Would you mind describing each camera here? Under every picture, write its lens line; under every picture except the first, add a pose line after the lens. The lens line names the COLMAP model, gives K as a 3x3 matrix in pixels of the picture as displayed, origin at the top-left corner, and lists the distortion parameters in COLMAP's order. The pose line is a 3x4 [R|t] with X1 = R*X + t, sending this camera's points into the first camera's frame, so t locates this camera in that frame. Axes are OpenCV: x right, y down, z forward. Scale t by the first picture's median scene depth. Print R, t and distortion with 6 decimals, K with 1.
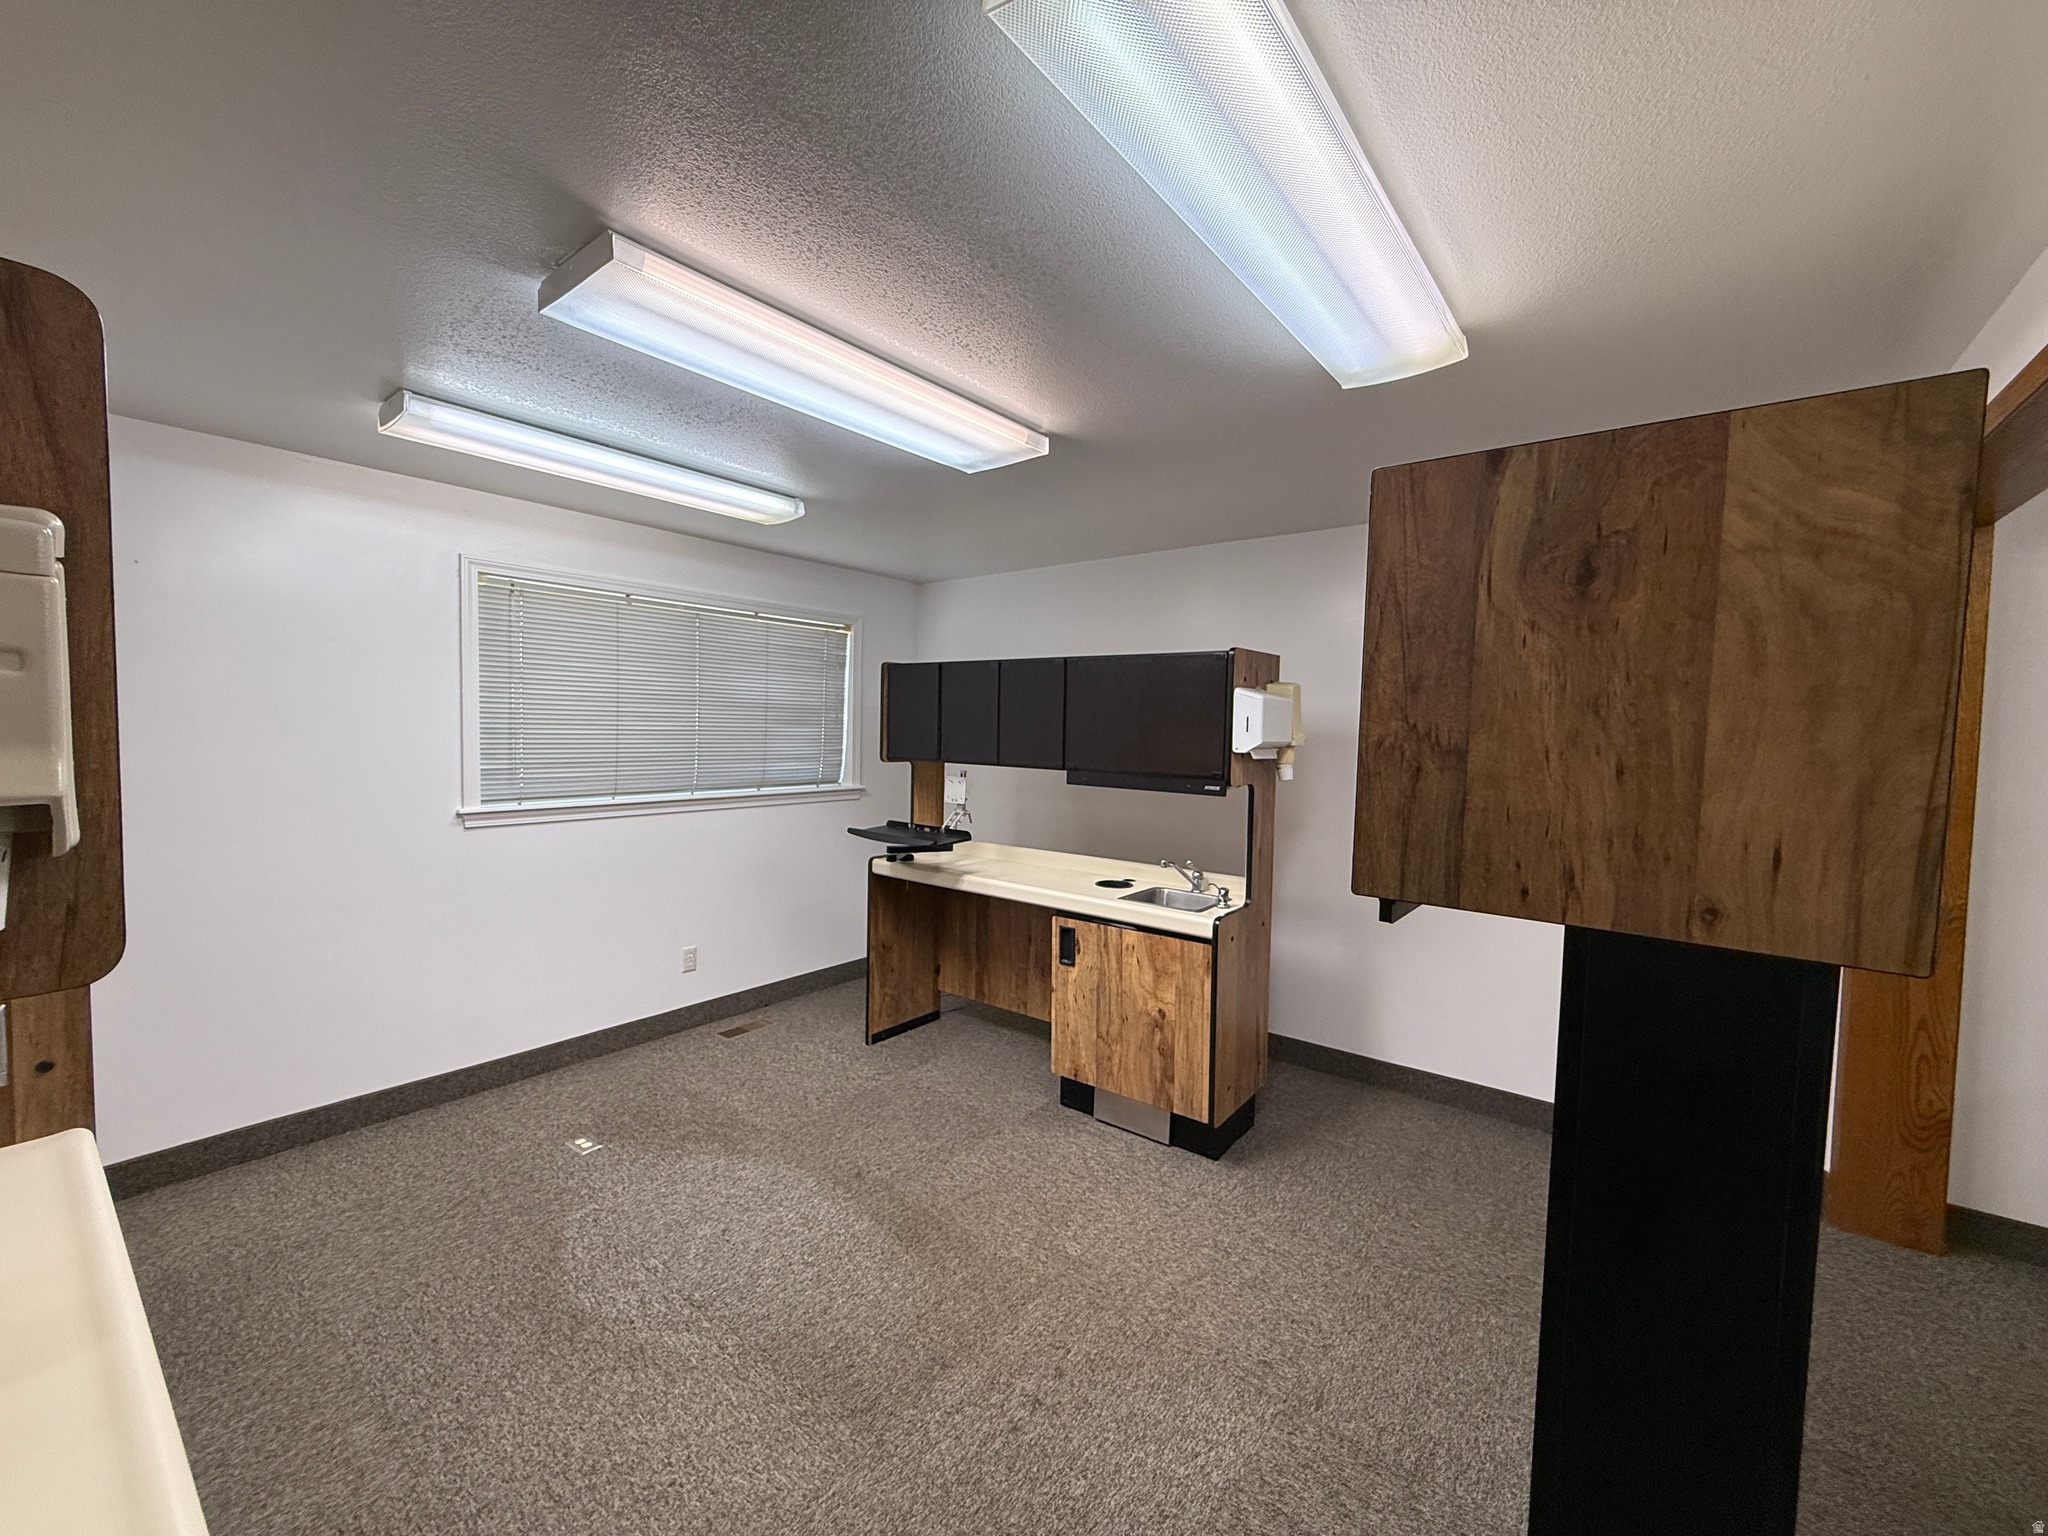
lens RADIAL K [[815.4, 0, 1013.7], [0, 815.4, 765.0], [0, 0, 1]] dist [0.001180, 0.001062]
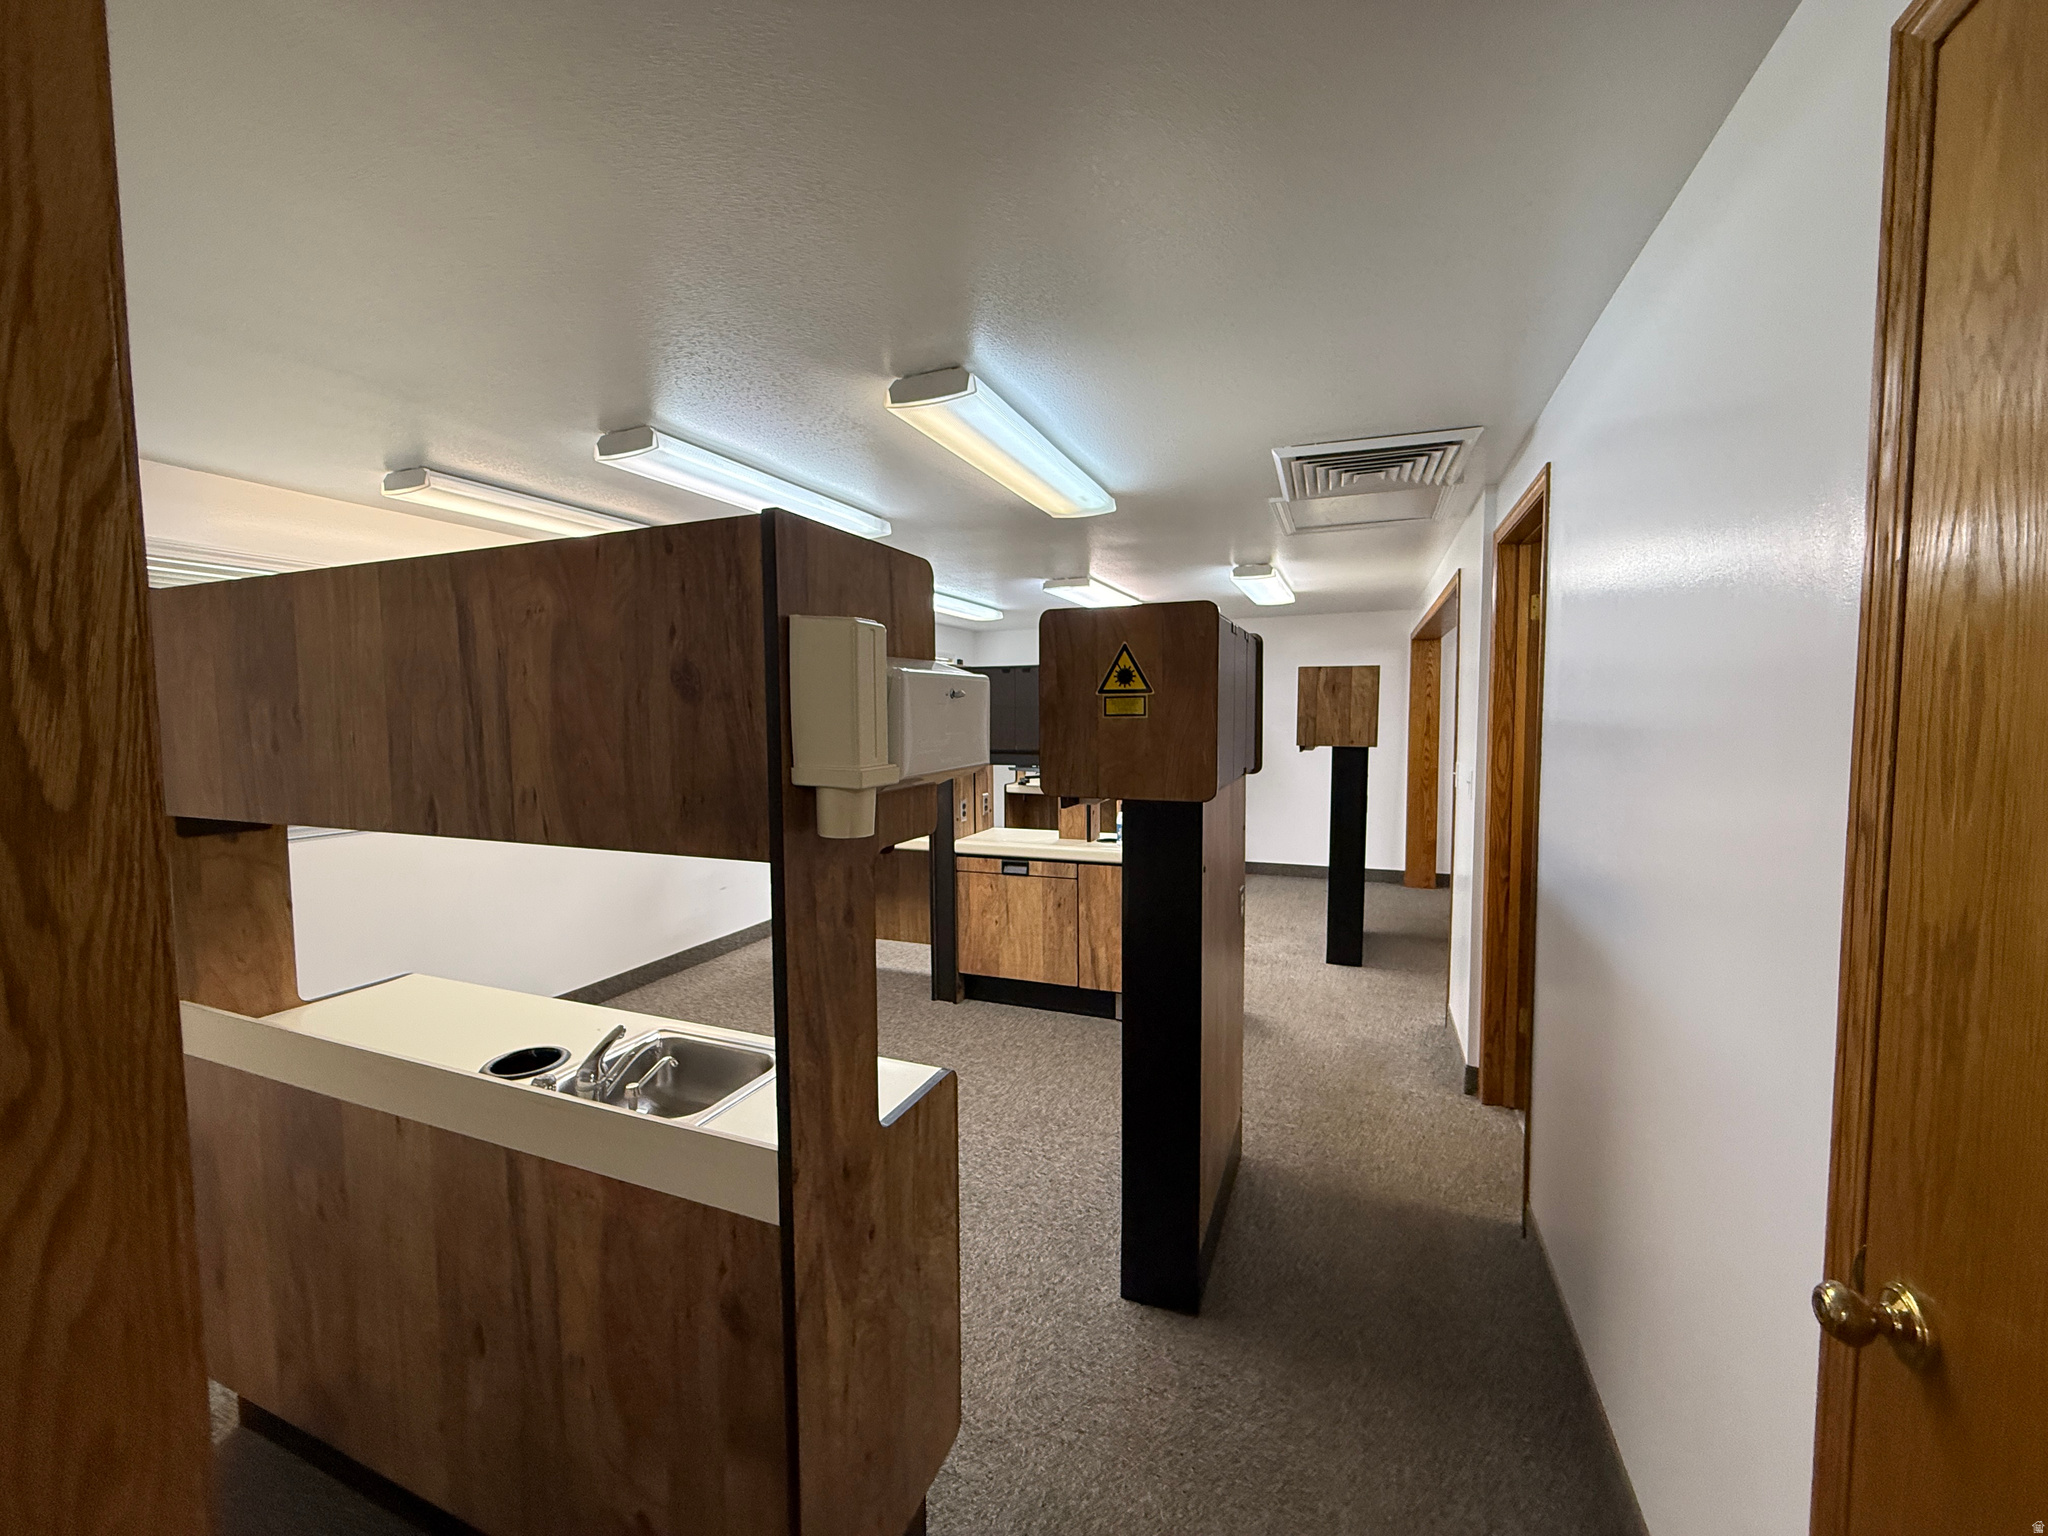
lens RADIAL K [[815.4, 0, 1024.3], [0, 815.4, 764.2], [0, 0, 1]] dist [0.001180, 0.001062]
pose [[0.959625, -0.043088, 0.277964, -3.087658], [0.037842, 0.998990, 0.024215, 0.090199], [-0.278727, -0.012719, 0.960286, -4.018761]]
